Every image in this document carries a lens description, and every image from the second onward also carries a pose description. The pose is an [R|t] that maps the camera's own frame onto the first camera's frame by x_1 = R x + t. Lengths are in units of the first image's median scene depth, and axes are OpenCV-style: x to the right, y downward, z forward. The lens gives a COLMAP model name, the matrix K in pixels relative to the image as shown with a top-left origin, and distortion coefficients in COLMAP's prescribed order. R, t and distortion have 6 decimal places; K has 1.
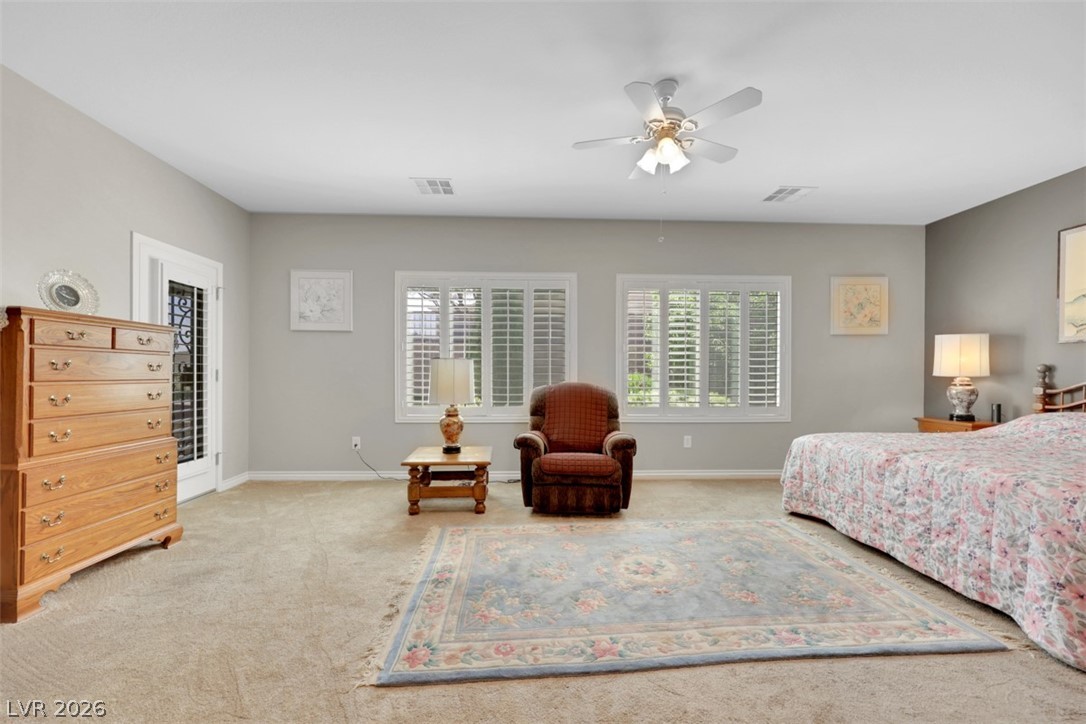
lens RADIAL K [[438.1, 0, 545.6], [0, 438.1, 374.7], [0, 0, 1]] dist [-0.001235, 0.000142]
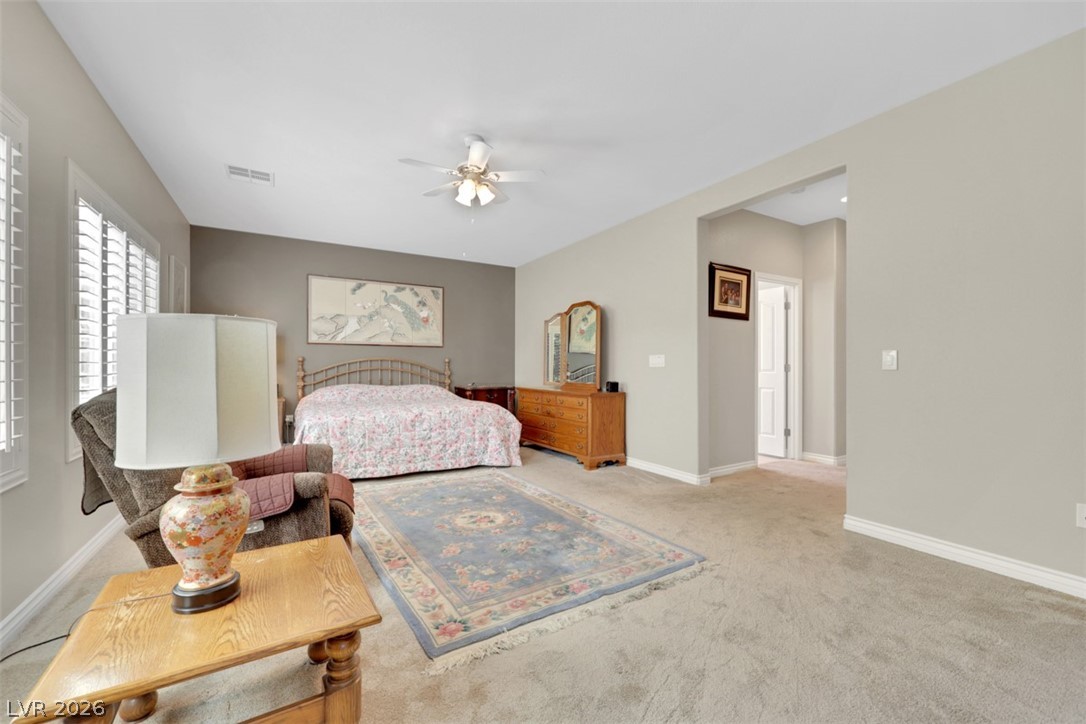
lens RADIAL K [[438.6, 0, 538.4], [0, 438.6, 365.5], [0, 0, 1]] dist [-0.000140, -0.000182]
pose [[-0.453813, -0.006690, 0.891072, -0.836662], [-0.002418, 0.999977, 0.006276, -0.005085], [-0.891094, 0.000693, -0.453819, 1.242712]]
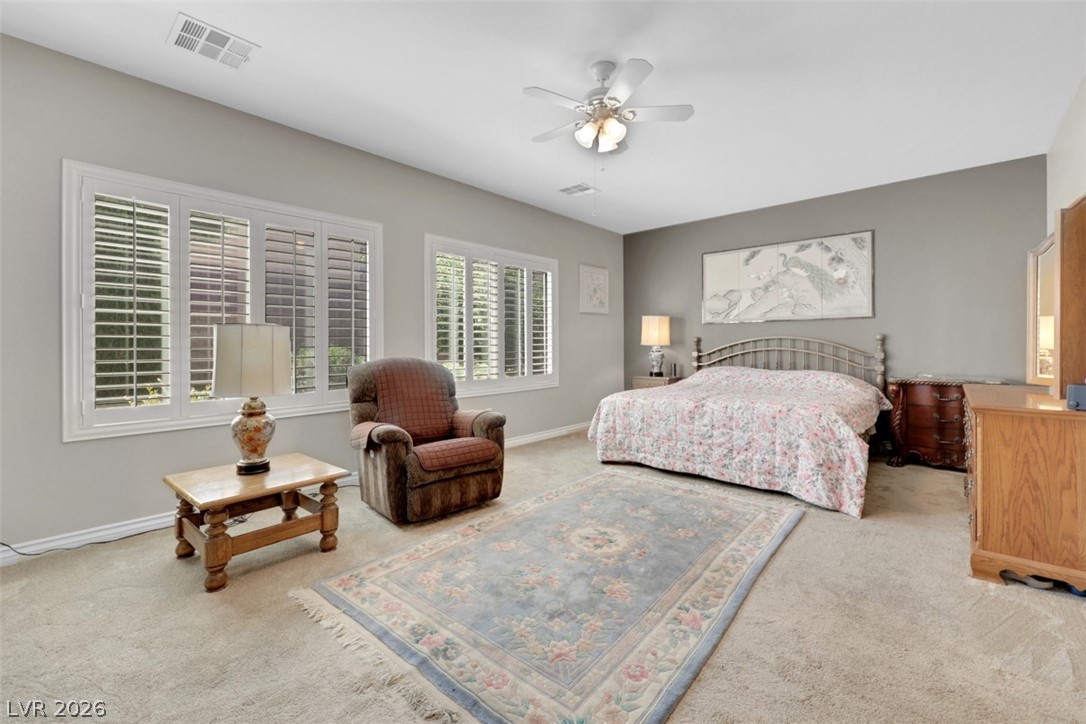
lens RADIAL K [[452.5, 0, 550.1], [0, 452.5, 341.9], [0, 0, 1]] dist [0.000267, 0.000076]
pose [[0.701151, -0.004040, 0.713001, -0.508961], [0.012439, 0.999901, -0.006567, -0.002820], [-0.712904, 0.013473, 0.701132, 0.305585]]
